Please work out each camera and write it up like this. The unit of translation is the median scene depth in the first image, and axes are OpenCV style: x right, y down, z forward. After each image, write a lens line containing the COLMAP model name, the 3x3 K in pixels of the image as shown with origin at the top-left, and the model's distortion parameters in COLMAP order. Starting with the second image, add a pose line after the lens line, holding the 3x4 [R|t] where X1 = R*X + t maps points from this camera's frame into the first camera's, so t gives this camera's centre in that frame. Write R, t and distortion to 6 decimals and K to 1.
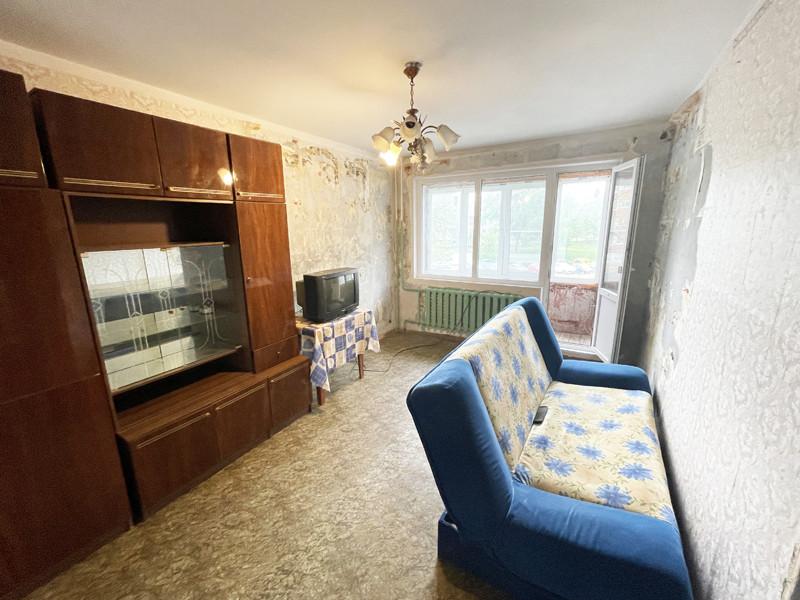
lens RADIAL K [[323.6, 0, 398.7], [0, 323.6, 298.0], [0, 0, 1]] dist [-0.003663, 0.000245]
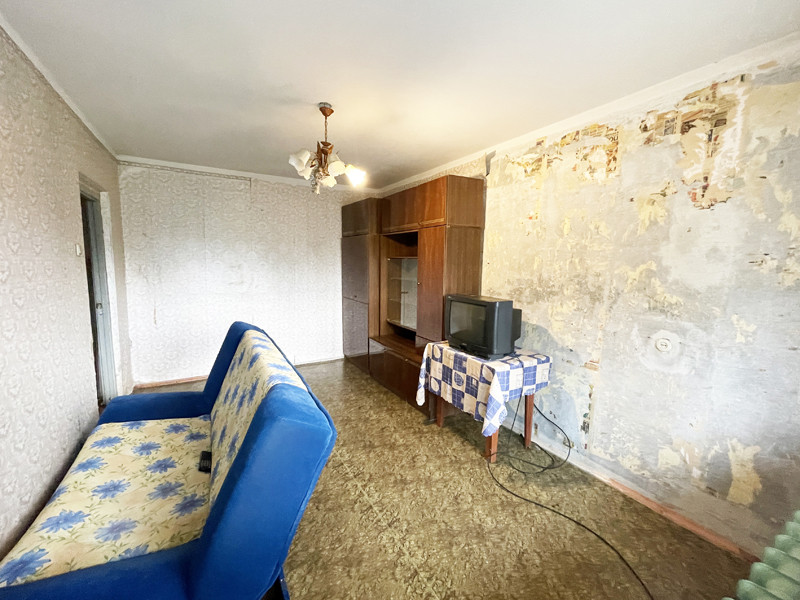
lens RADIAL K [[344.5, 0, 399.0], [0, 344.5, 297.1], [0, 0, 1]] dist [-0.001136, -0.000408]
pose [[-0.484413, 0.100191, -0.869084, 0.631419], [-0.200418, 0.954291, 0.221724, -0.227705], [0.851573, 0.281586, -0.442190, 1.159825]]
